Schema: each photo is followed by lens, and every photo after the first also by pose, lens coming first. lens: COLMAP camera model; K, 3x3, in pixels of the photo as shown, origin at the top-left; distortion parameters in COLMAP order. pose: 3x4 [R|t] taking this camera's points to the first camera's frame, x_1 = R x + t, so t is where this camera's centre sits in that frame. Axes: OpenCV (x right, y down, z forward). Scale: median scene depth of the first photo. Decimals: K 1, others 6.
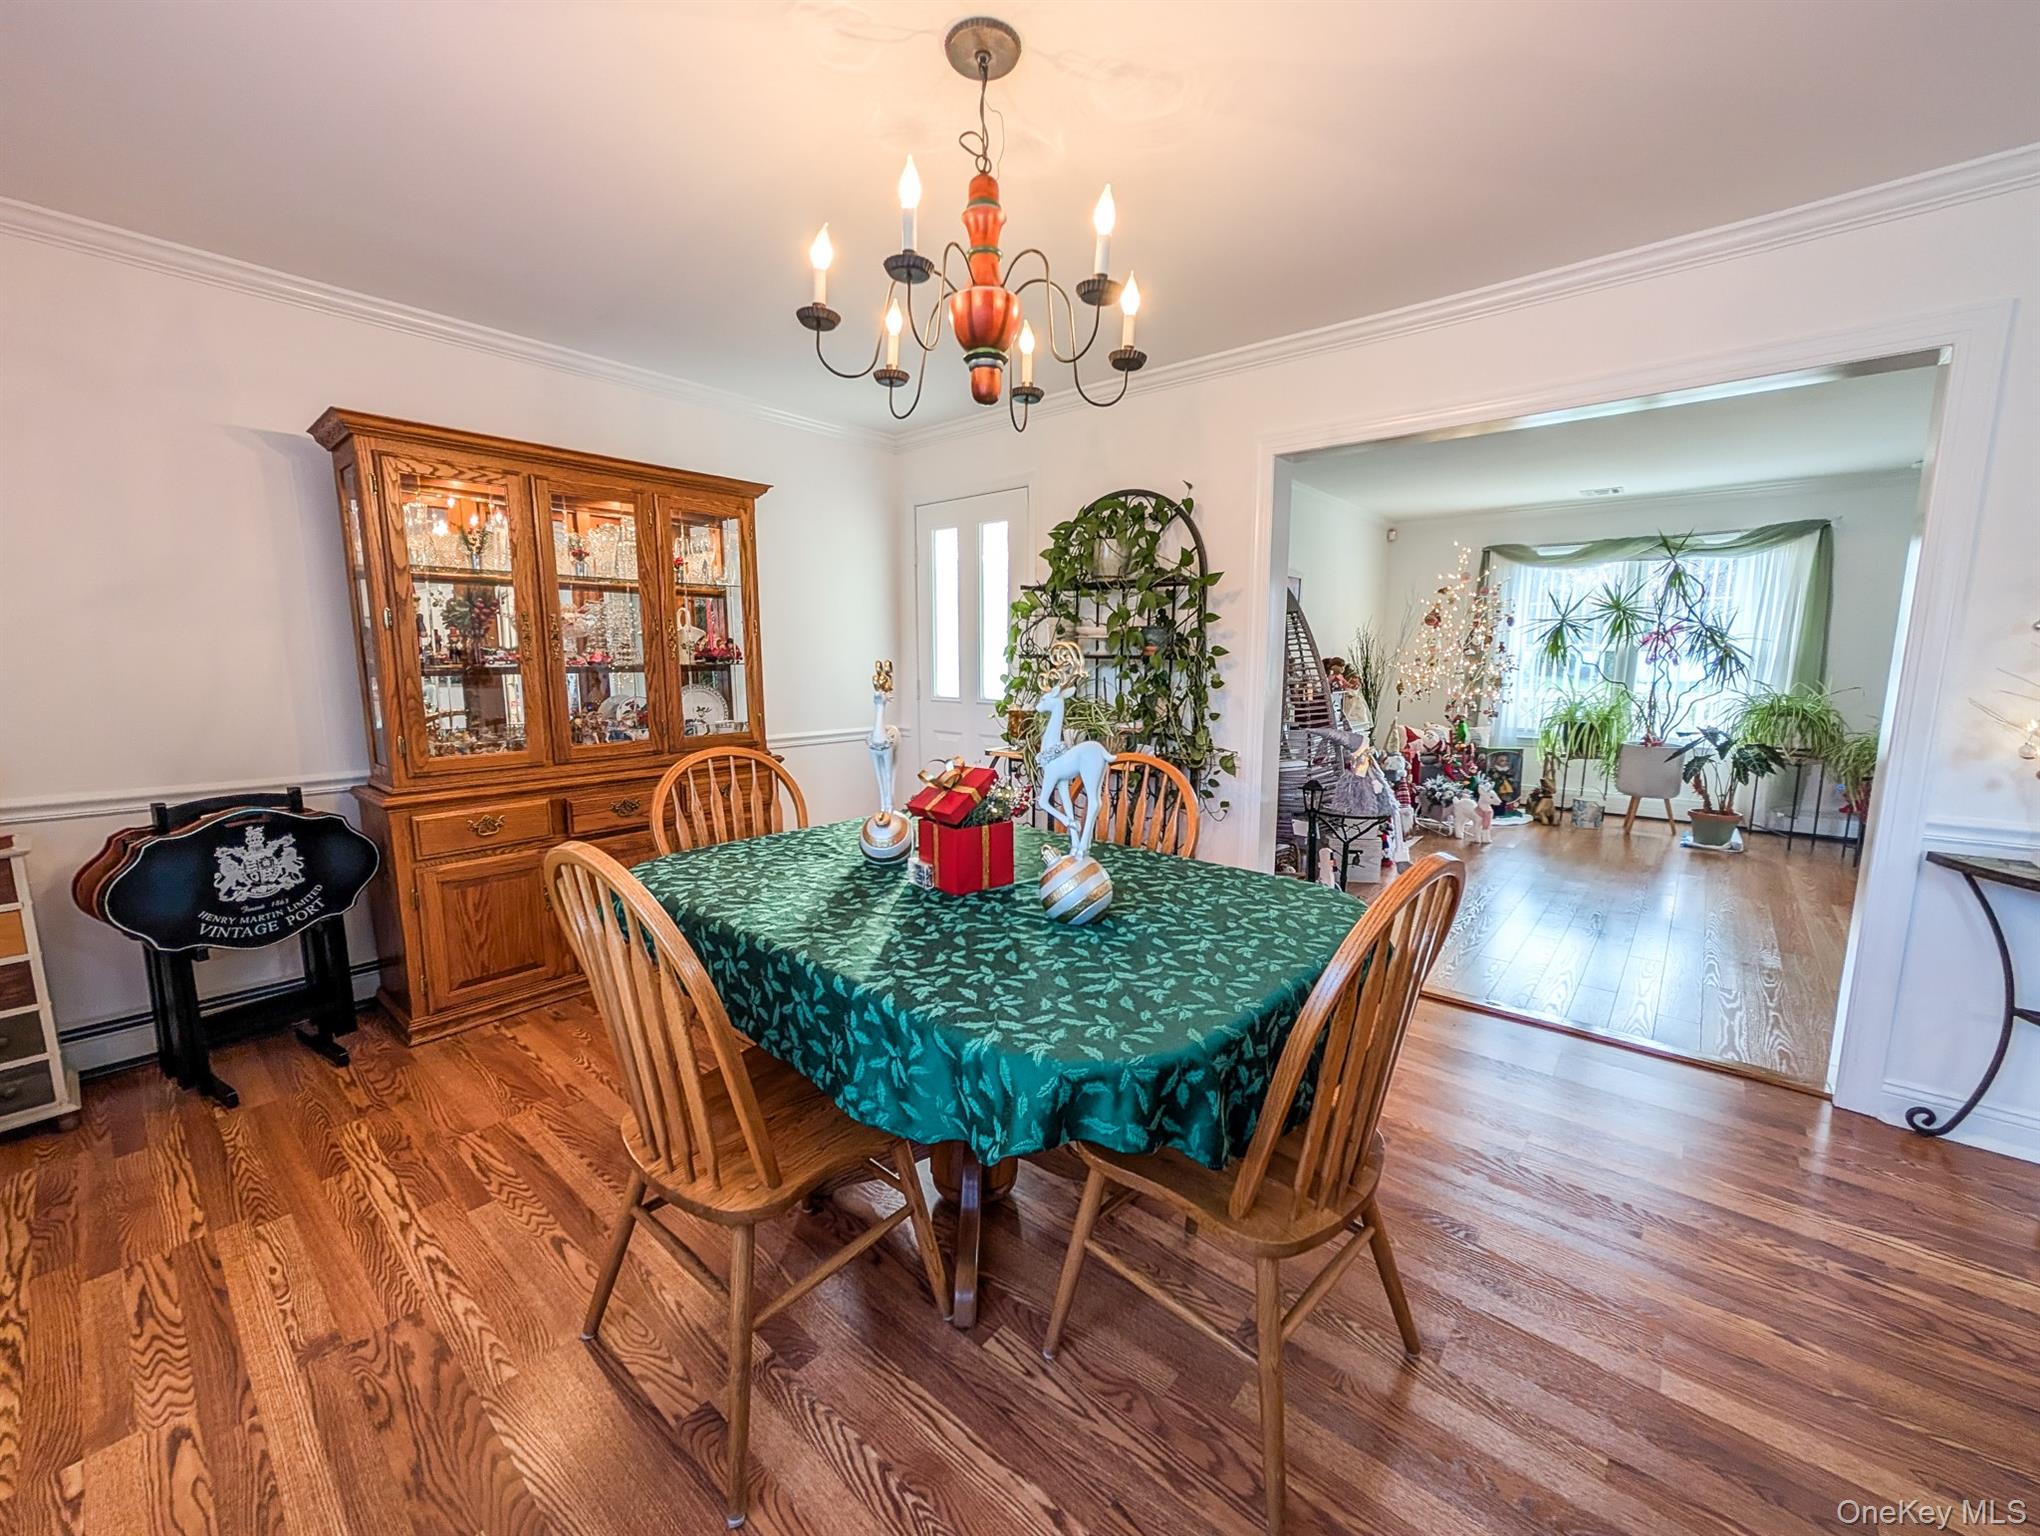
lens RADIAL K [[802.5, 0, 1019.8], [0, 802.5, 770.7], [0, 0, 1]] dist [0.001841, 0.000210]
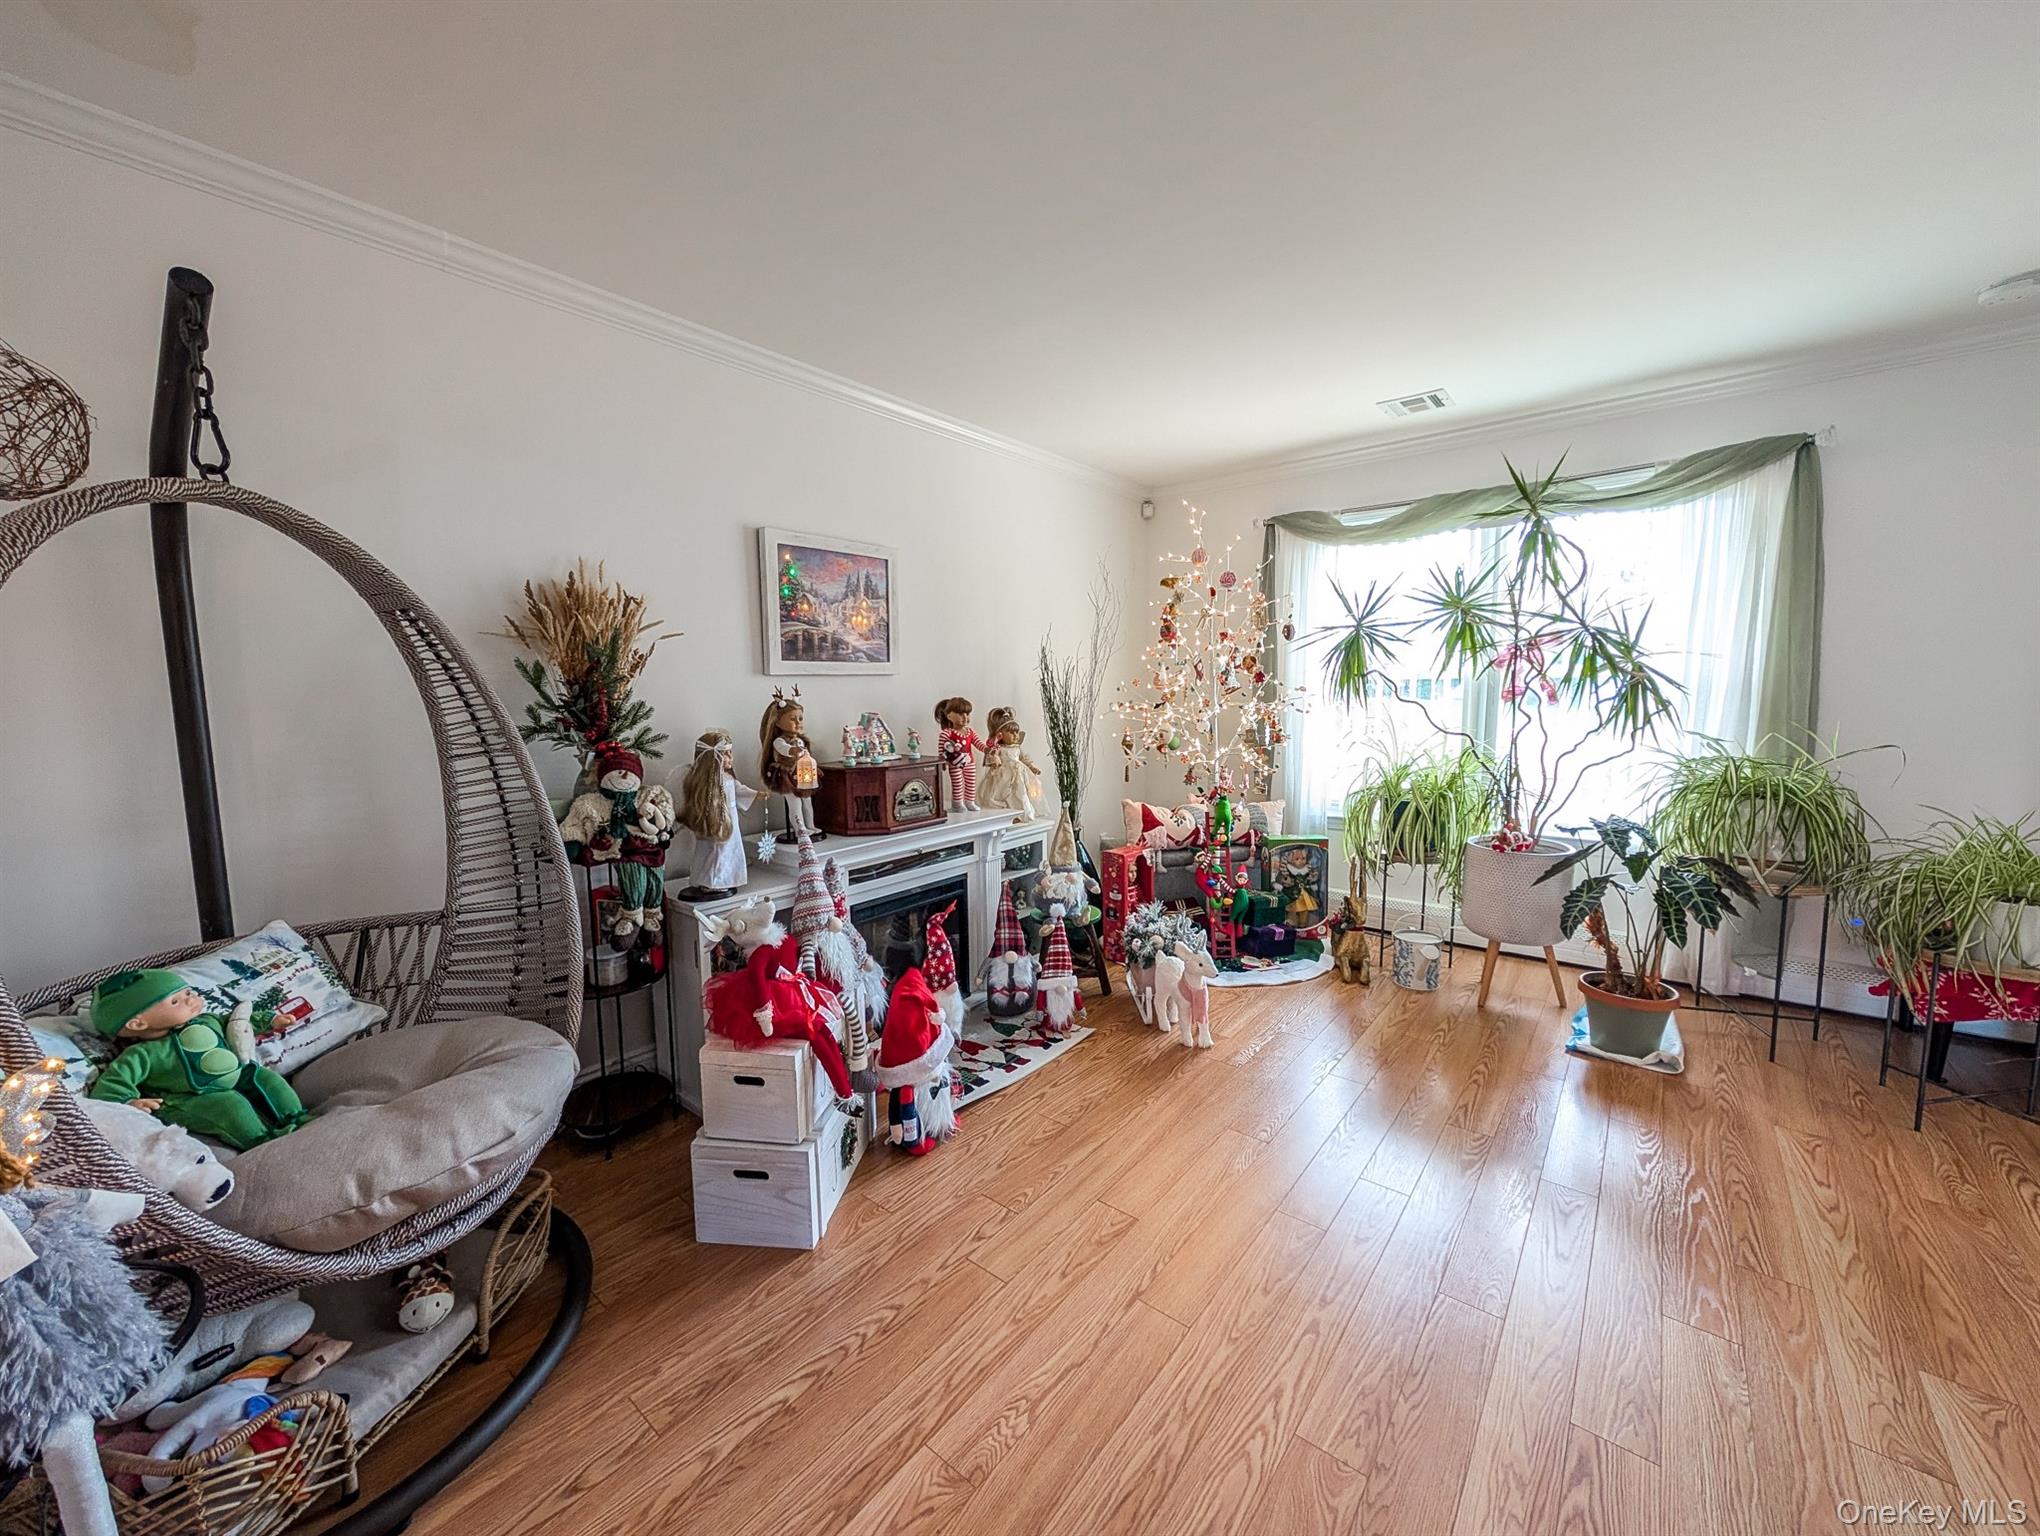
lens RADIAL K [[775.0, 0, 1020.0], [0, 775.0, 768.0], [0, 0, 1]] dist [0.002423, 0.000208]
pose [[0.999717, -0.017489, 0.016128, 0.445167], [0.018088, 0.999124, -0.037743, -0.073702], [-0.015454, 0.038024, 0.999157, 0.476632]]
